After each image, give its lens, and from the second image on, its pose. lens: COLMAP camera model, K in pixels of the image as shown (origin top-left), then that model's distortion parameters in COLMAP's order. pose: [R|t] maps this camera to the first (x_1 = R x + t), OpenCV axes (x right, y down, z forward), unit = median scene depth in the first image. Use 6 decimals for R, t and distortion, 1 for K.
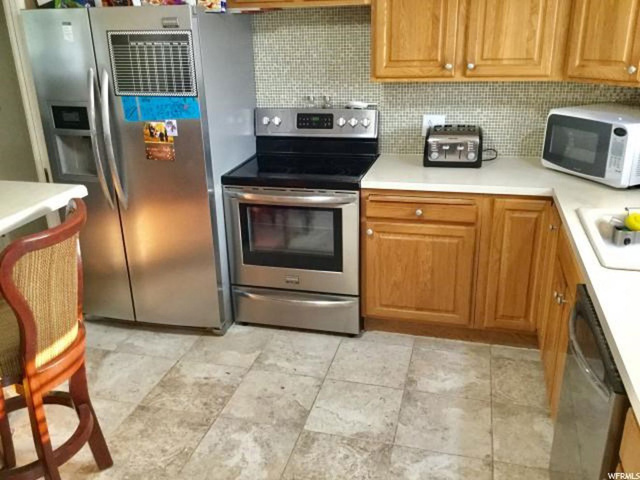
lens RADIAL K [[575.0, 0, 316.7], [0, 575.0, 242.1], [0, 0, 1]] dist [0.146017, -0.291201]
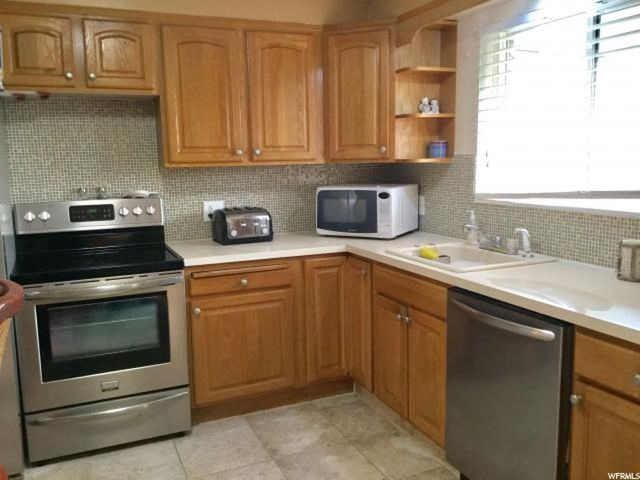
lens RADIAL K [[575.0, 0, 316.7], [0, 575.0, 242.1], [0, 0, 1]] dist [0.146017, -0.291201]
pose [[0.782188, -0.080663, 0.617799, -0.345300], [0.223292, 0.962008, -0.157103, 0.069081], [-0.581655, 0.260833, 0.770483, 0.104237]]
